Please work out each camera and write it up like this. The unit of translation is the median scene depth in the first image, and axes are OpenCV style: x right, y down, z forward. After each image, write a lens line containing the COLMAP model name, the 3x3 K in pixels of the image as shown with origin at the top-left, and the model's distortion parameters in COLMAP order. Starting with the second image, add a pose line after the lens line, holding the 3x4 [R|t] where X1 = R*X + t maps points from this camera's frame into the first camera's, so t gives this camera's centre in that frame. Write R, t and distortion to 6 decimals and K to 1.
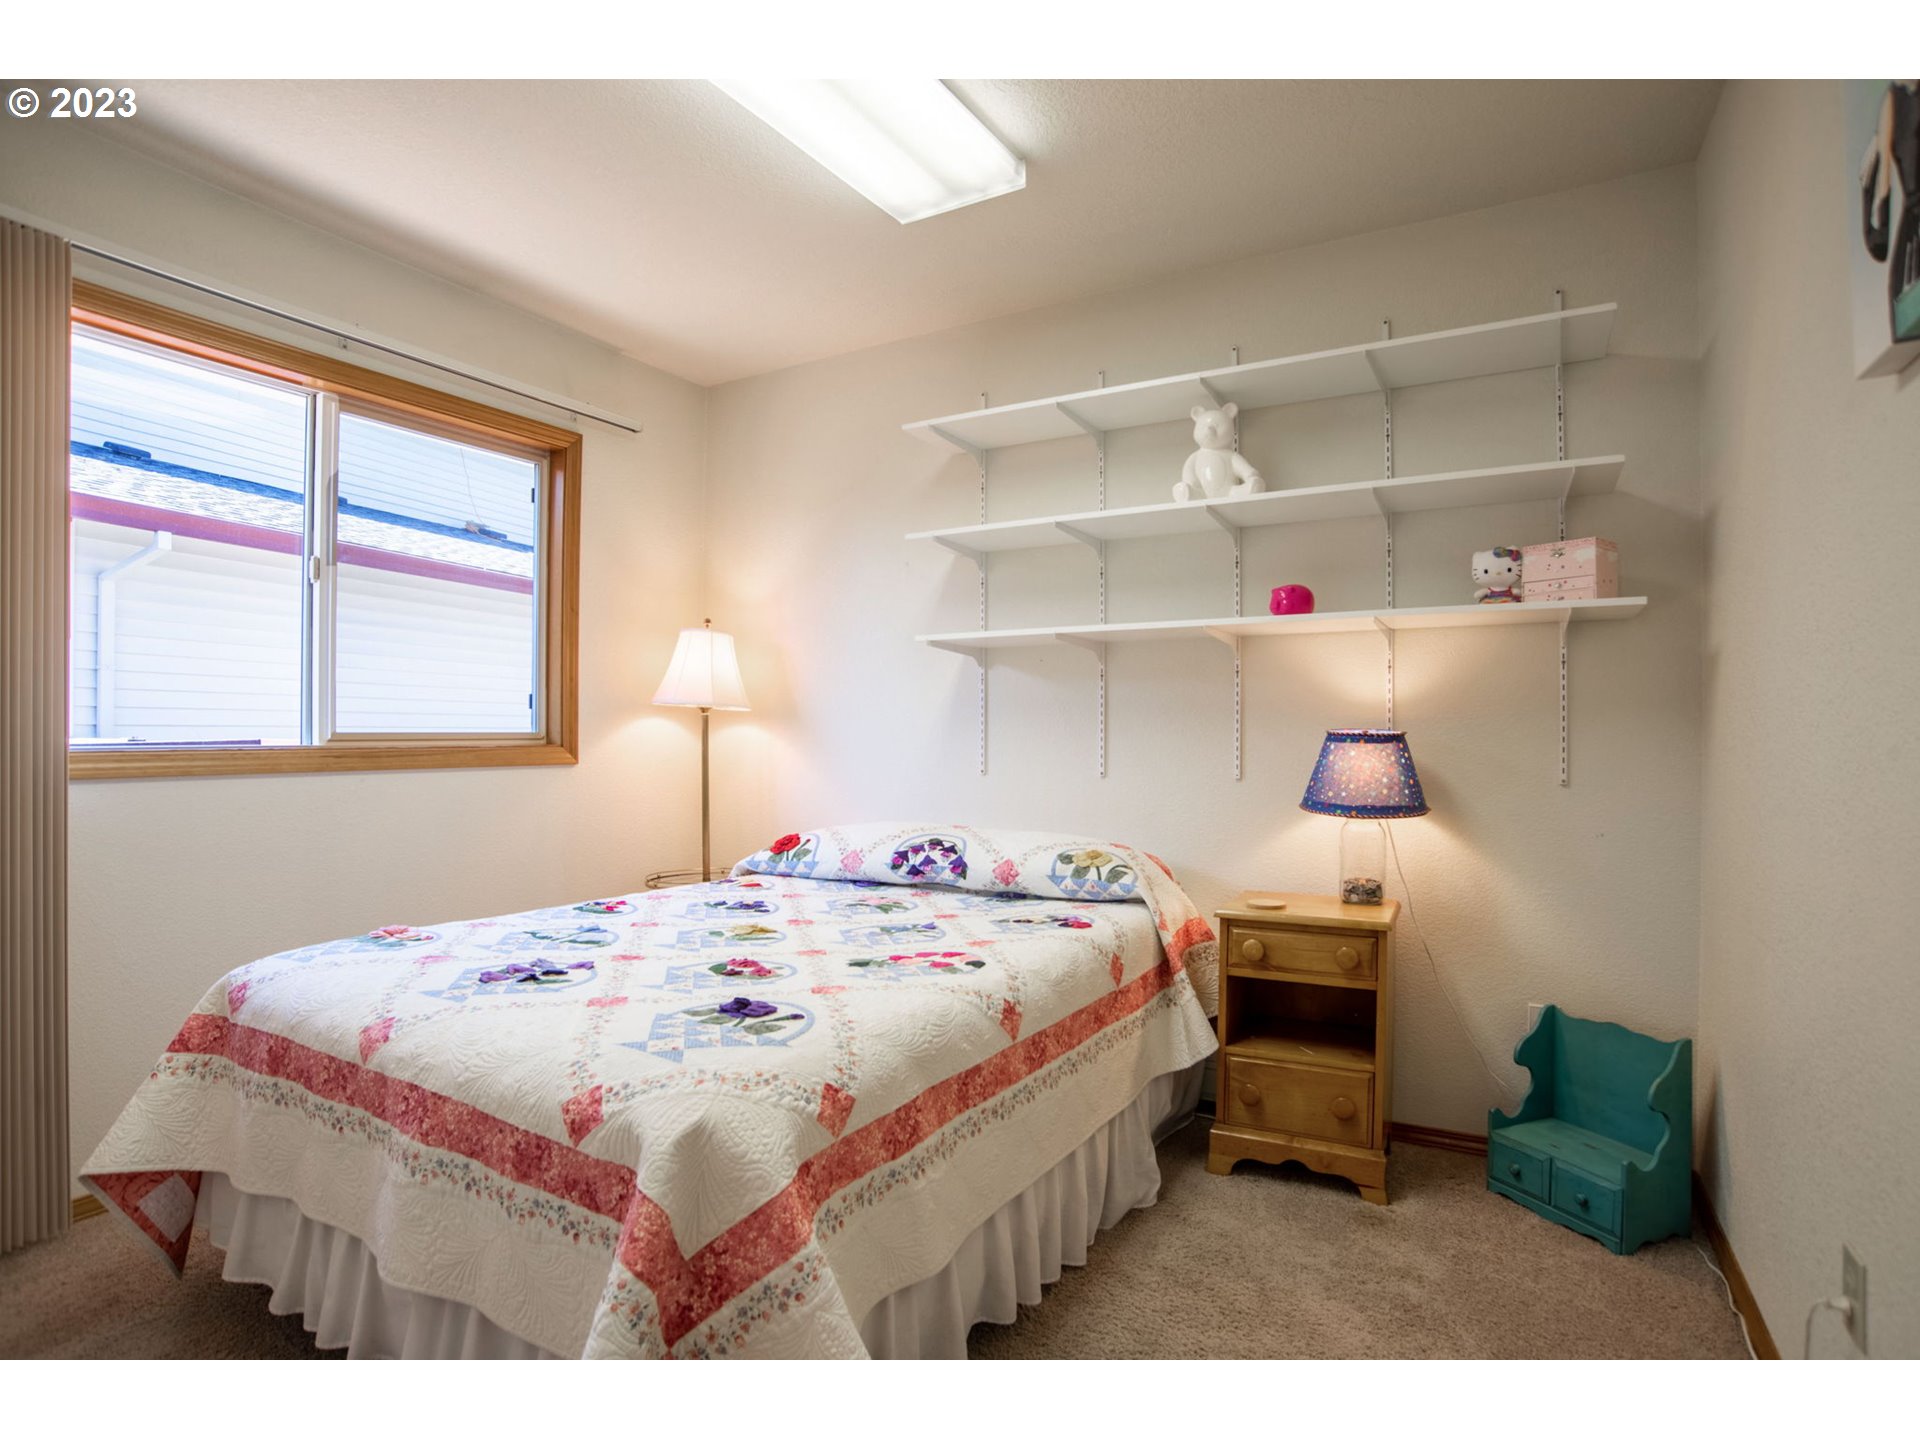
lens RADIAL K [[987.5, 0, 954.2], [0, 987.5, 725.8], [0, 0, 1]] dist [-0.046815, 0.001371]
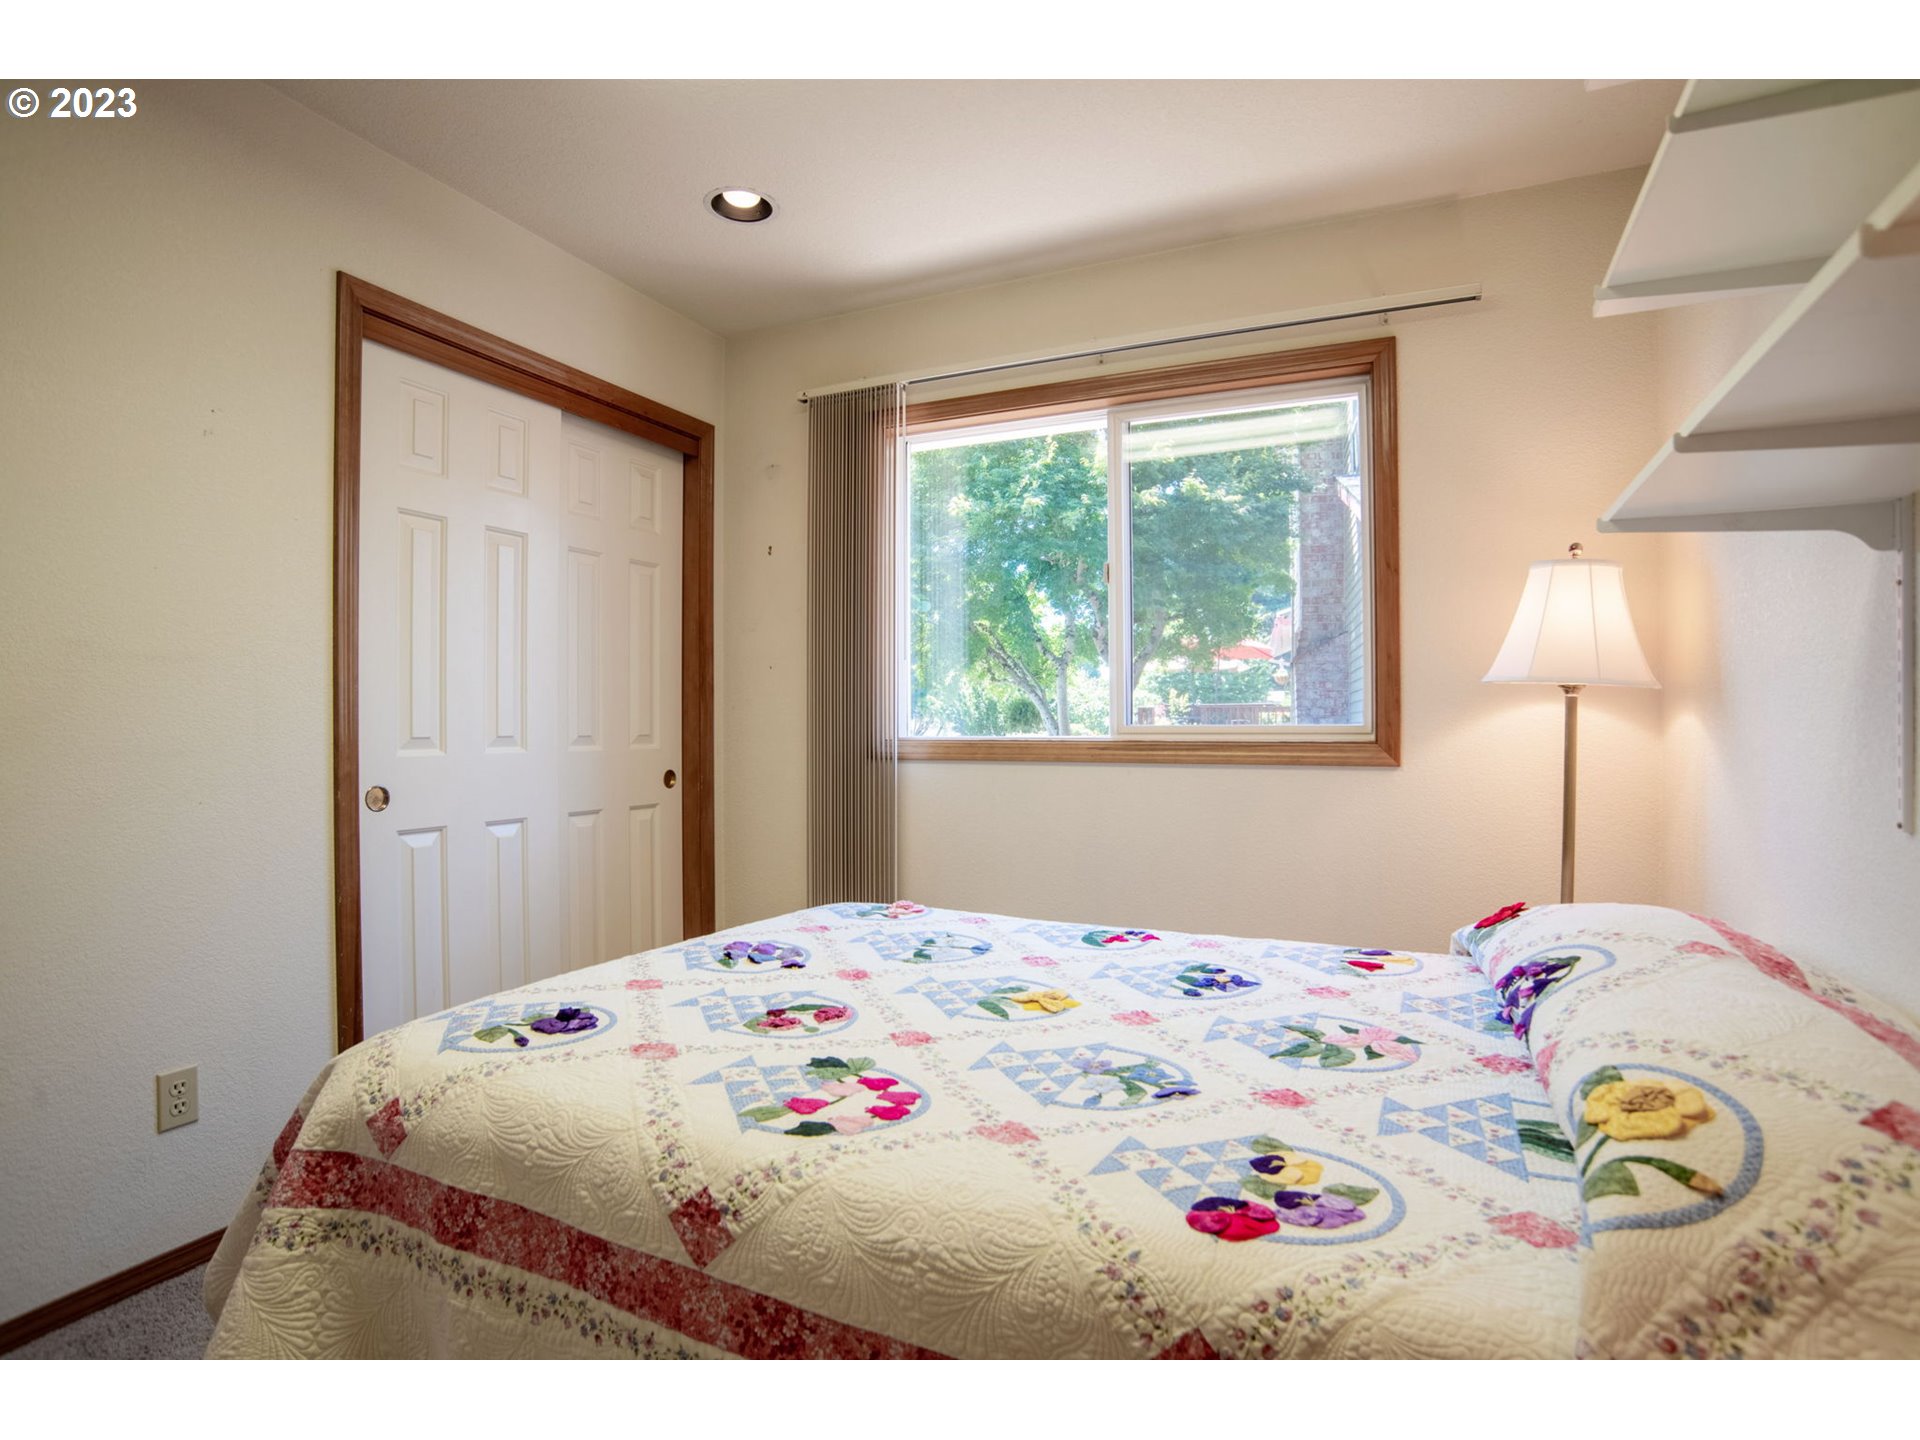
lens RADIAL K [[987.5, 0, 952.4], [0, 987.5, 719.0], [0, 0, 1]] dist [-0.046815, 0.001371]
pose [[0.094915, -0.004106, -0.995477, 0.779340], [0.002136, 0.999990, -0.003921, 0.006774], [0.995483, -0.001755, 0.094923, 1.339036]]
